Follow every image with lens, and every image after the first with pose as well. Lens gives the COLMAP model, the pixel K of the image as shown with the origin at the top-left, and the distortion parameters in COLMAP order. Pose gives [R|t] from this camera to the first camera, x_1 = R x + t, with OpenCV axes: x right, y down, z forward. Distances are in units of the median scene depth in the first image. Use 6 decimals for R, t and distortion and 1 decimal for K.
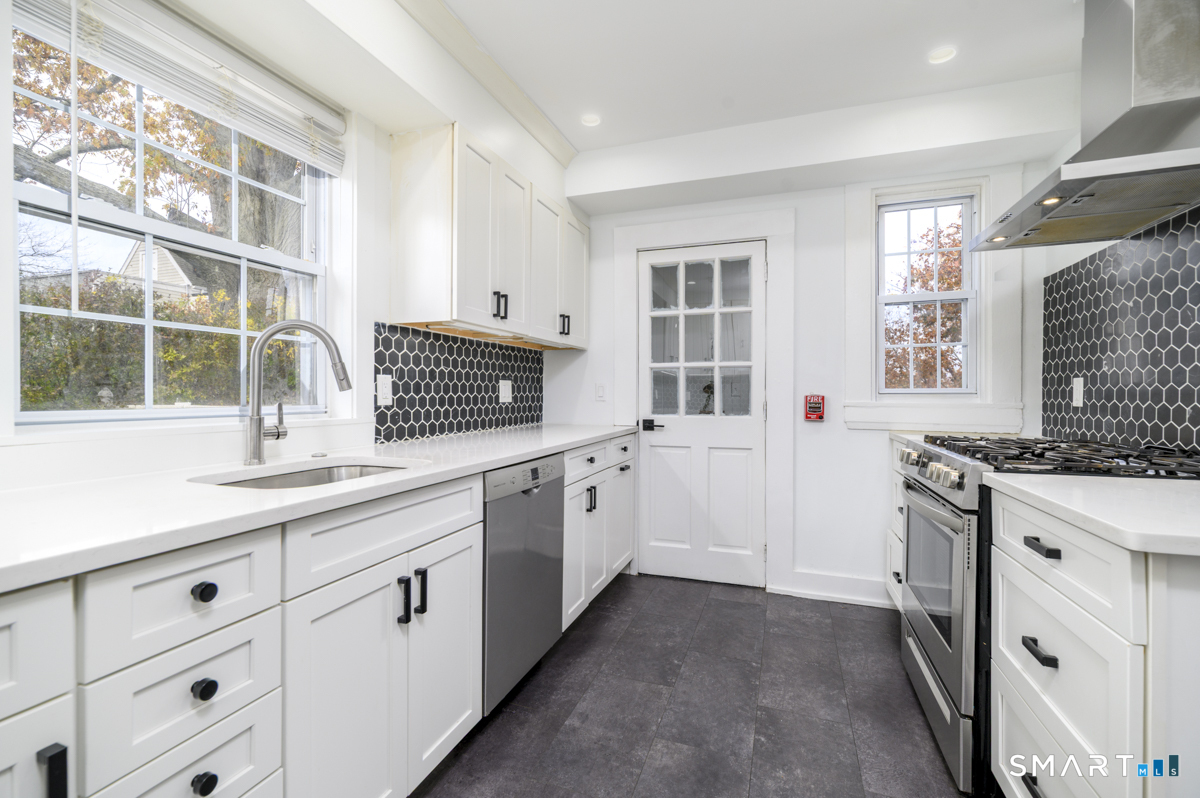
lens RADIAL K [[531.1, 0, 600.9], [0, 531.1, 394.9], [0, 0, 1]] dist [0.002224, 0.000422]
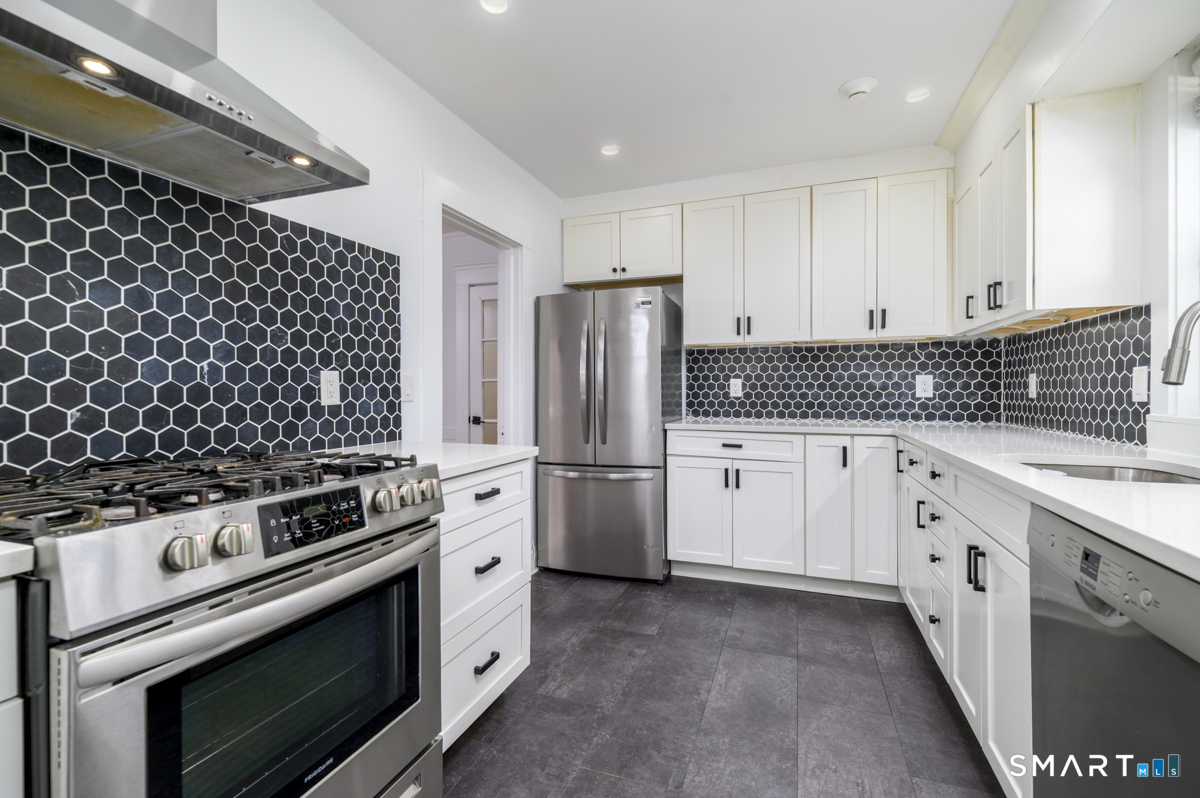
lens RADIAL K [[531.1, 0, 593.6], [0, 531.1, 394.8], [0, 0, 1]] dist [0.002224, 0.000422]
pose [[-0.999754, 0.010067, 0.019750, 0.360823], [0.010223, 0.999917, 0.007805, -0.005443], [-0.019669, 0.008005, -0.999774, 1.201303]]
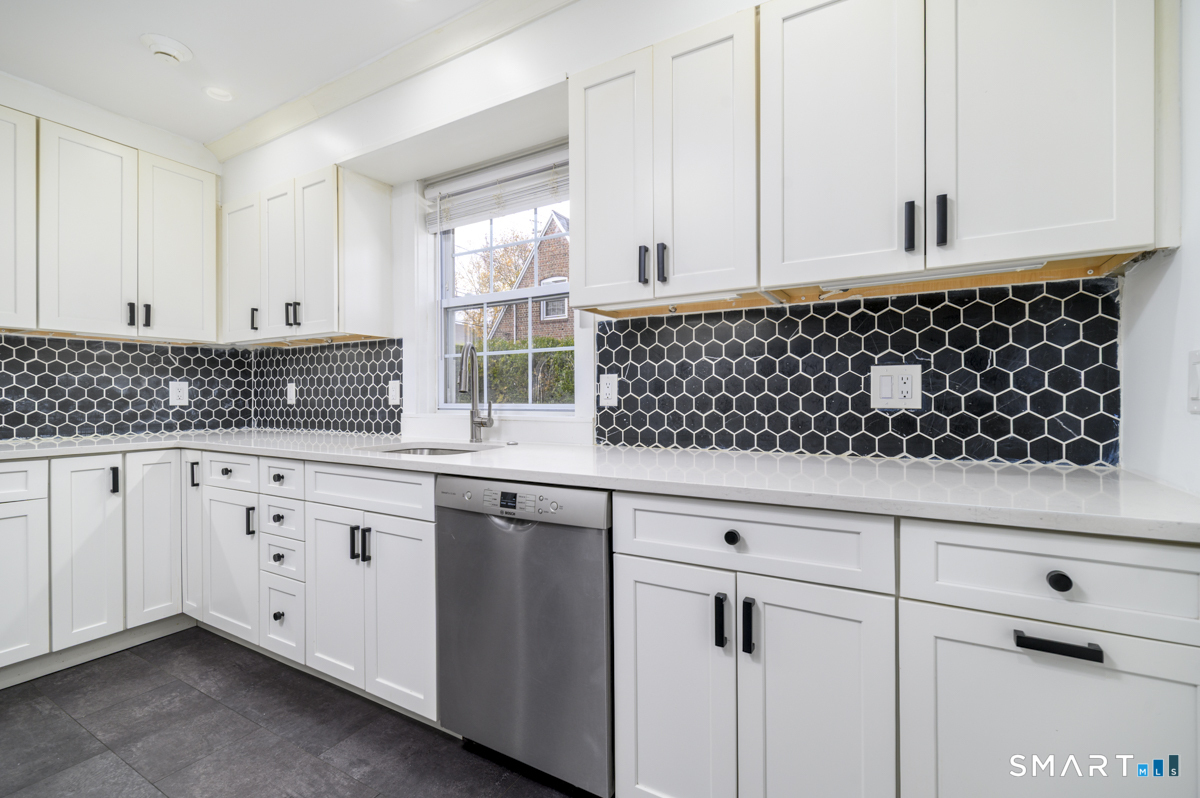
lens RADIAL K [[531.1, 0, 591.0], [0, 531.1, 396.9], [0, 0, 1]] dist [0.002224, 0.000422]
pose [[-0.185574, 0.009039, -0.982589, 0.515935], [0.006467, 0.999947, 0.007978, -0.004543], [0.982609, -0.004874, -0.185623, 1.092391]]
